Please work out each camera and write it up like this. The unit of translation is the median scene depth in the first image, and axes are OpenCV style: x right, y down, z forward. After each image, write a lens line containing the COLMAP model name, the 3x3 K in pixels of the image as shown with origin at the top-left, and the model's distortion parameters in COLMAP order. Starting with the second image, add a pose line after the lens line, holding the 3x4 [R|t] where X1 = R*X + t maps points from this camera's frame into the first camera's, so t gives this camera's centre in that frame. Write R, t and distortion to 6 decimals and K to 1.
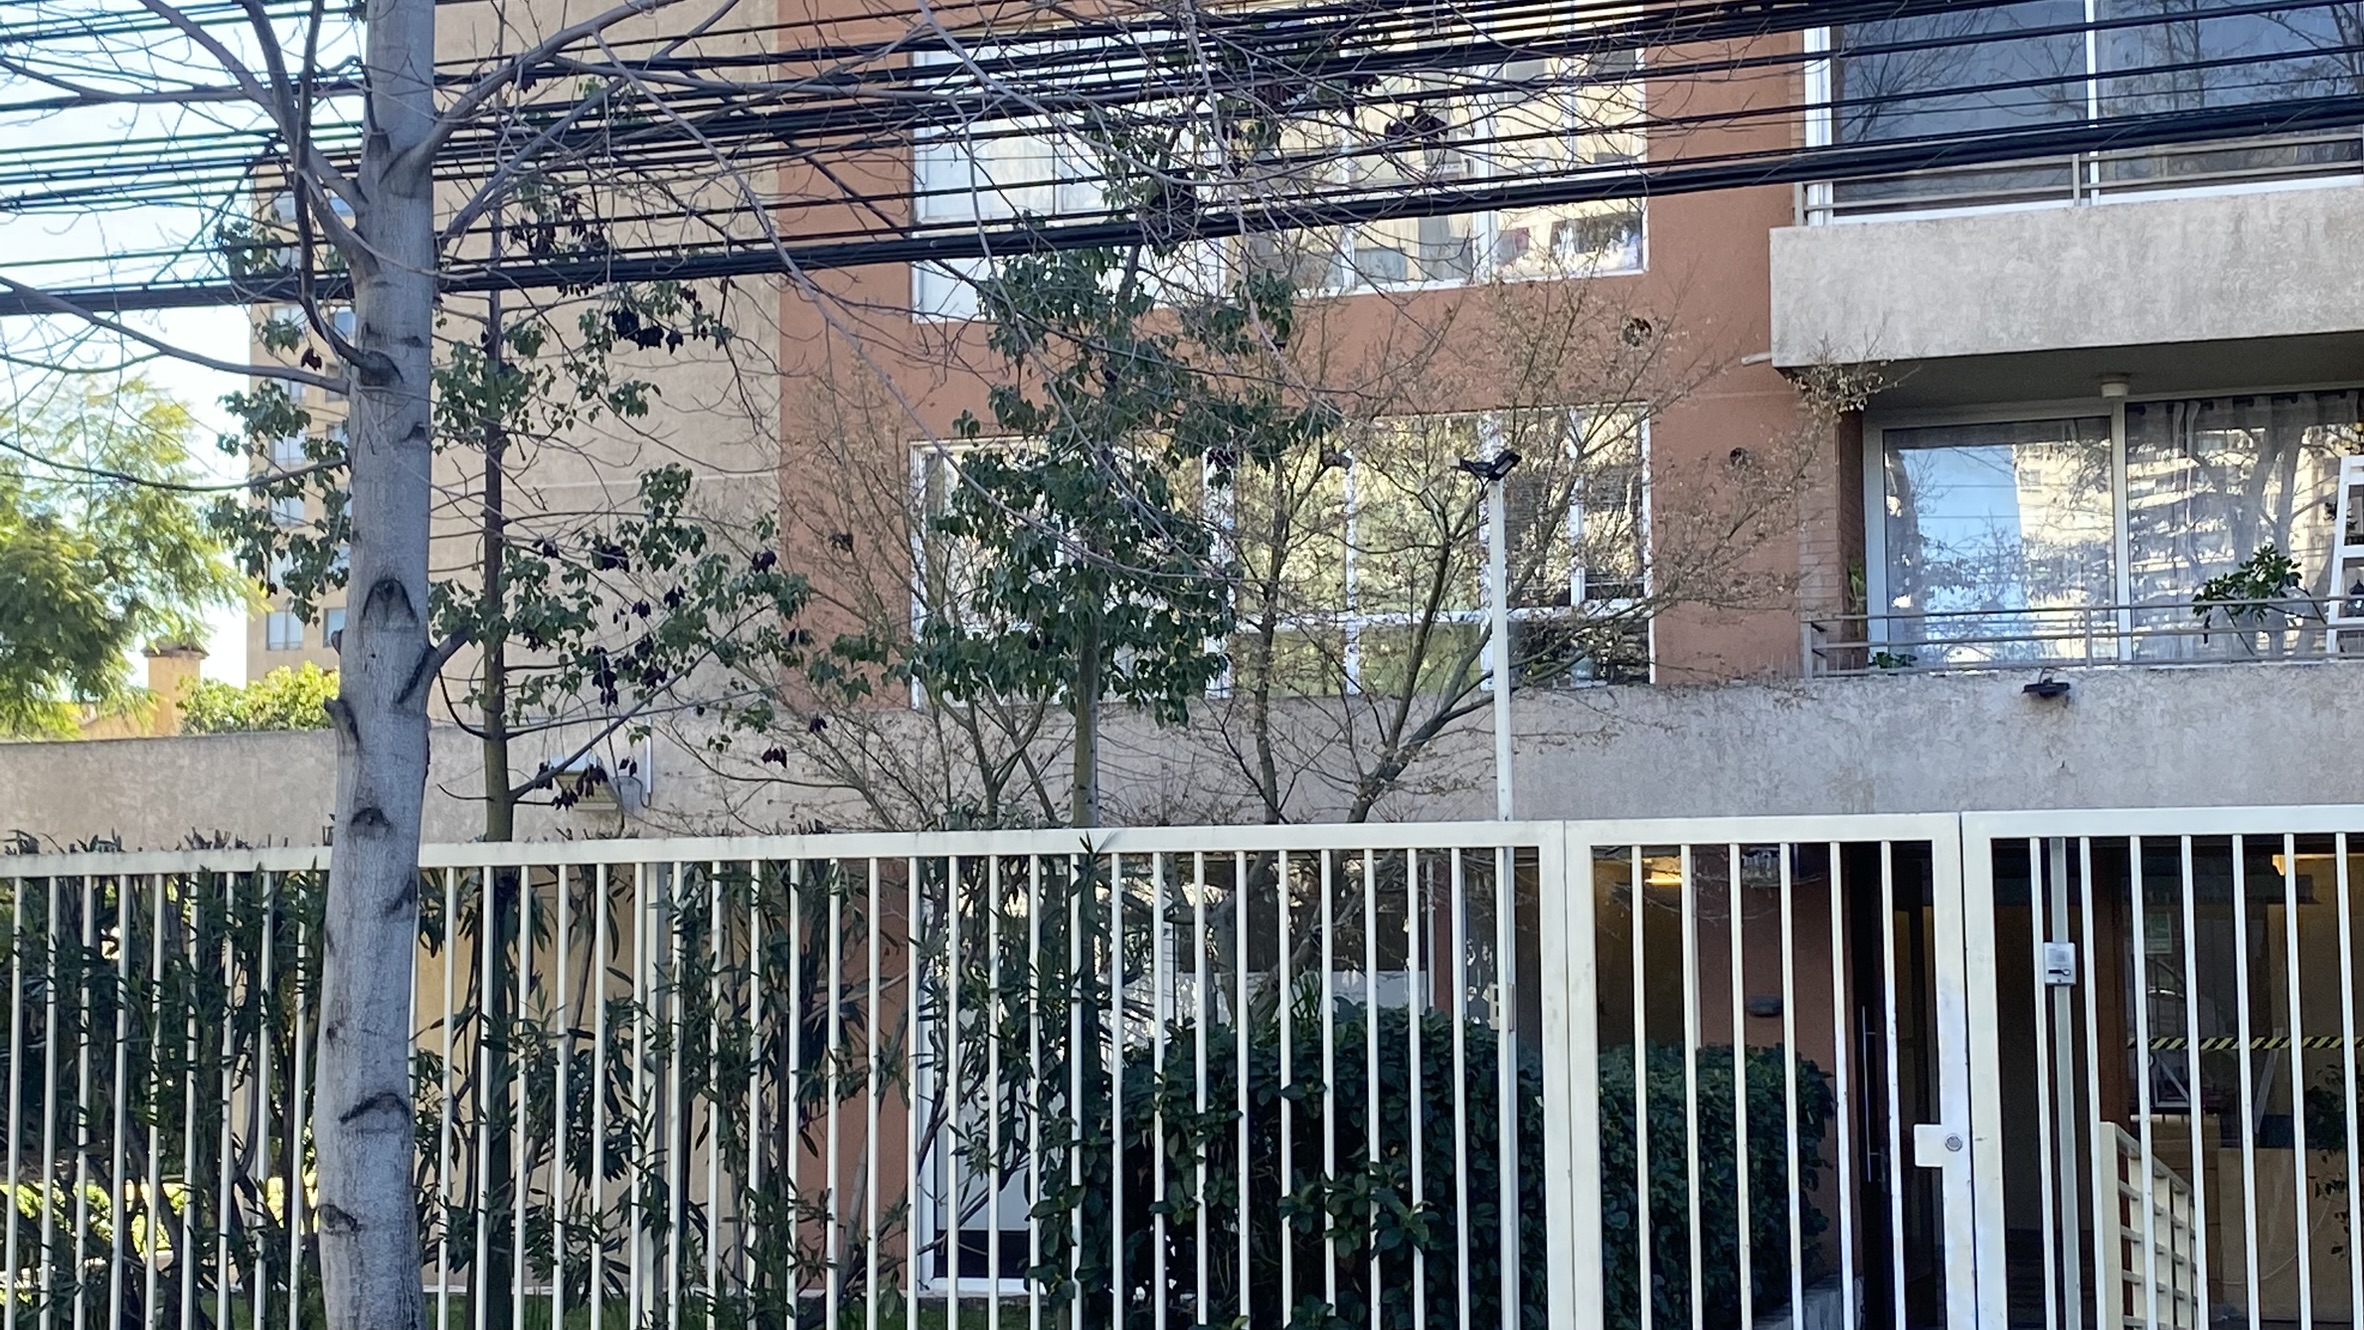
lens RADIAL K [[3785.4, 0, 1183.2], [0, 3785.4, 662.7], [0, 0, 1]] dist [0.097429, 0.000000]
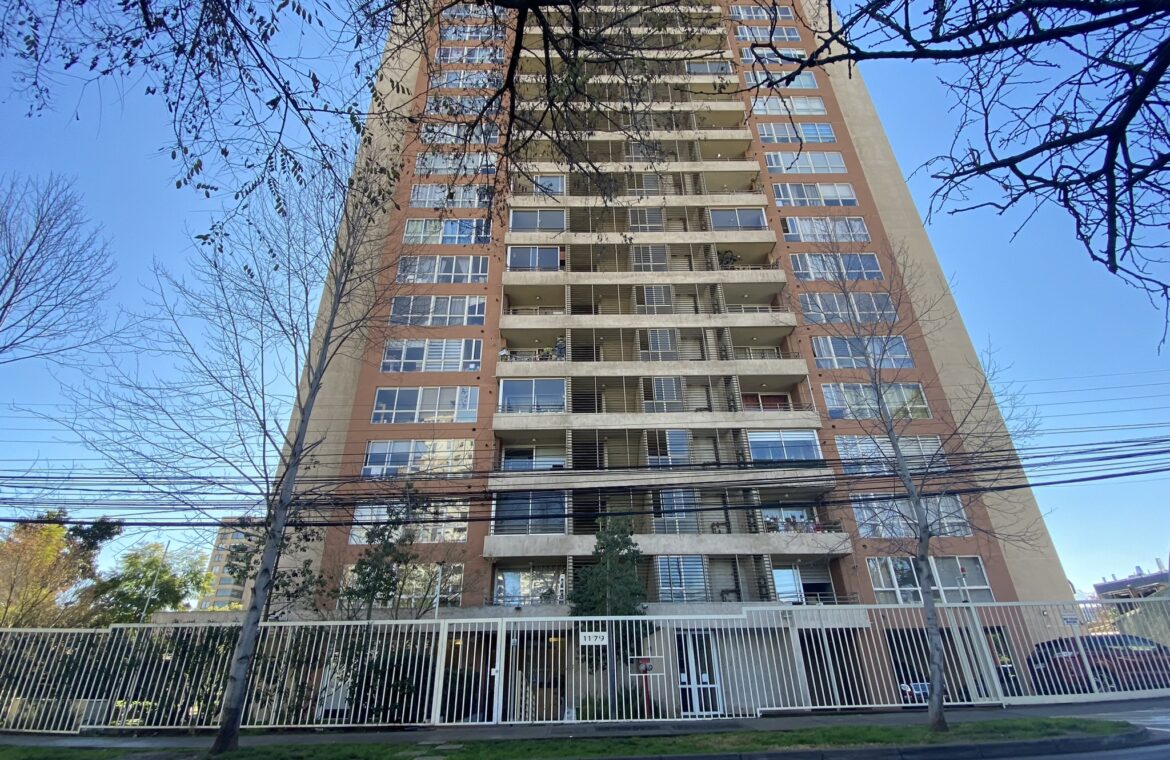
lens RADIAL K [[568.7, 0, 582.7], [0, 568.7, 378.9], [0, 0, 1]] dist [-0.005310, -0.001215]
pose [[0.949623, 0.143571, 0.278575, -0.007185], [-0.024856, 0.920597, -0.389722, 0.030136], [-0.312408, 0.363165, 0.877788, -0.099356]]
